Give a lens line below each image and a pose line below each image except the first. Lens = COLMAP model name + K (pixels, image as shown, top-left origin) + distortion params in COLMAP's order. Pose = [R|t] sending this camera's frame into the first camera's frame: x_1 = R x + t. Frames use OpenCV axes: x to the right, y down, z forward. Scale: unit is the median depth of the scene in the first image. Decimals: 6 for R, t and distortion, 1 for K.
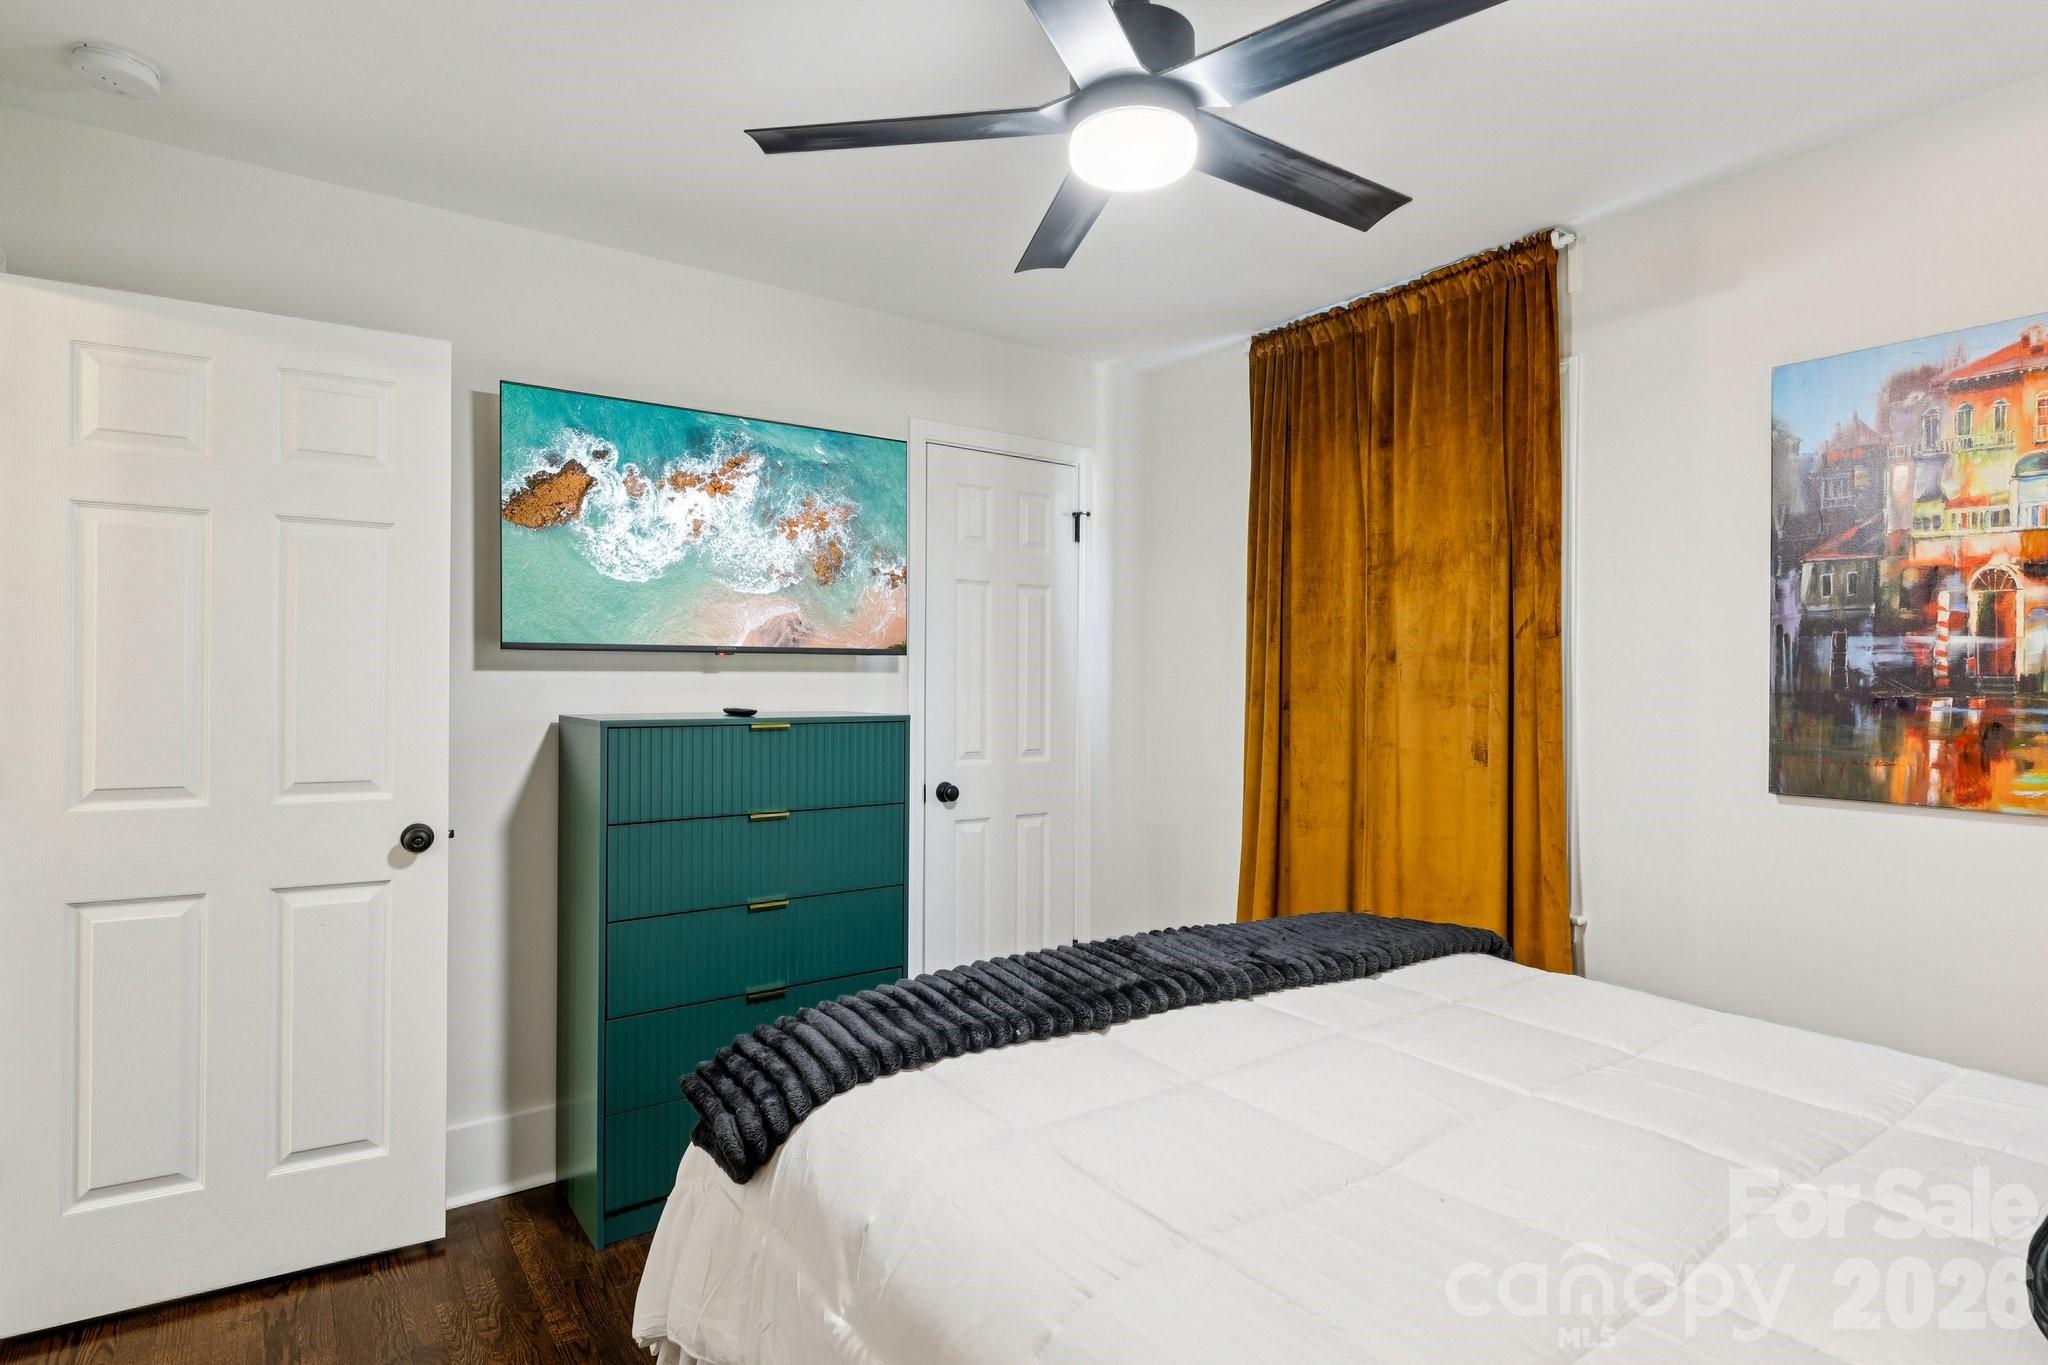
lens RADIAL K [[1060.9, 0, 1020.5], [0, 1060.9, 688.0], [0, 0, 1]] dist [0.000968, 0.000721]
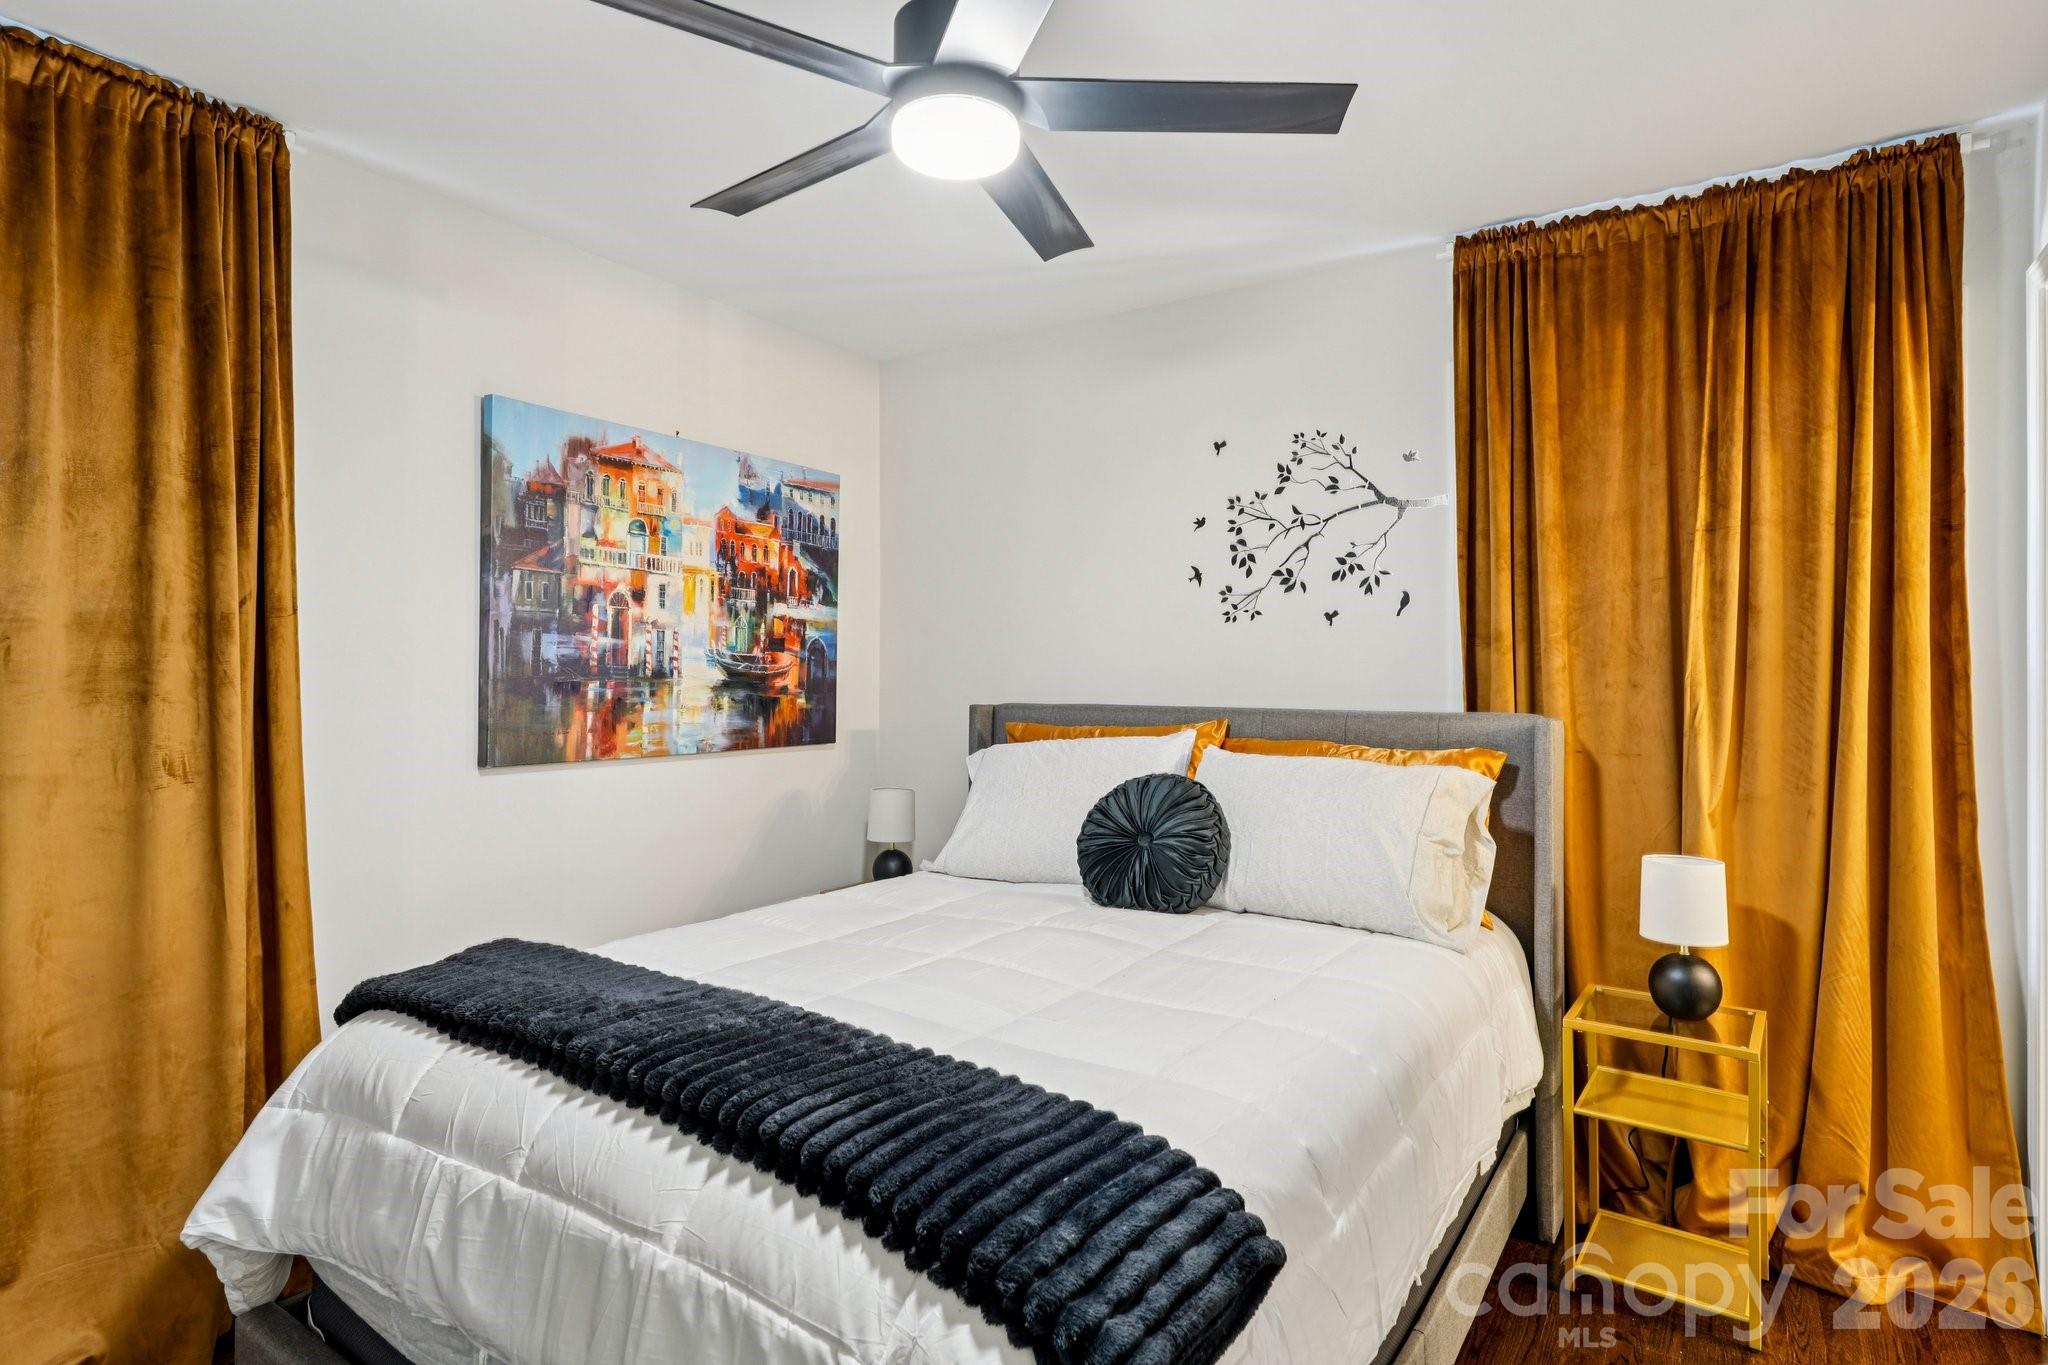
lens RADIAL K [[1060.9, 0, 1032.2], [0, 1060.9, 669.2], [0, 0, 1]] dist [0.000968, 0.000721]
pose [[-0.373070, 0.008161, 0.927767, -0.618069], [0.012117, 0.999919, -0.003924, 0.005823], [-0.927724, 0.009778, -0.373138, 0.973945]]
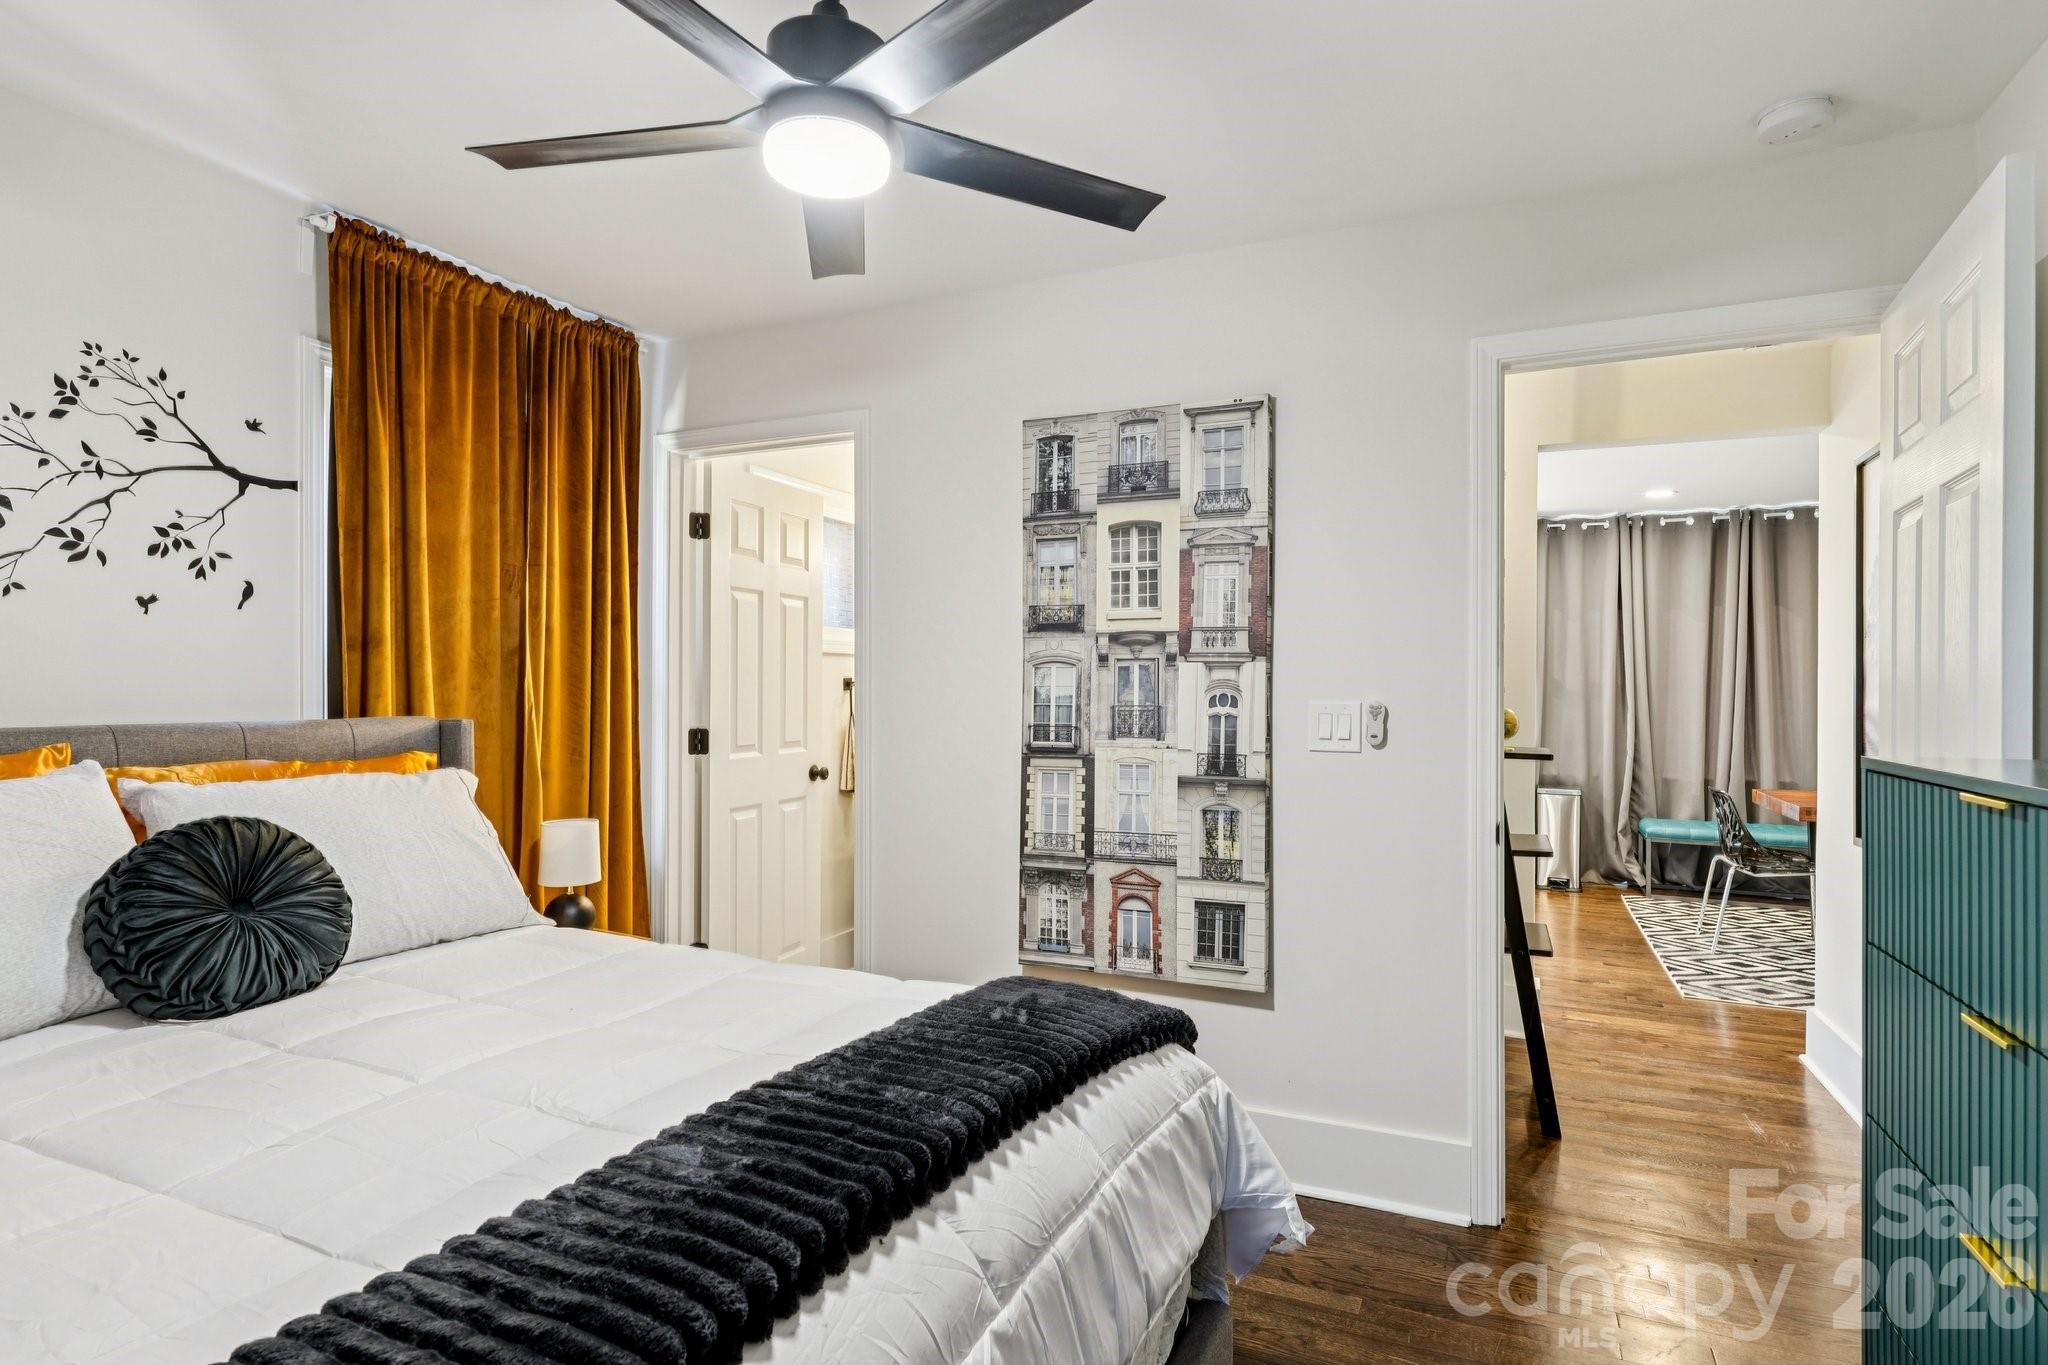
lens RADIAL K [[1060.9, 0, 1029.8], [0, 1060.9, 679.9], [0, 0, 1]] dist [0.000968, 0.000721]
pose [[-0.859143, 0.000881, -0.511734, 0.344809], [-0.007083, 0.999882, 0.013613, -0.007188], [0.511686, 0.015320, -0.859036, 1.475239]]
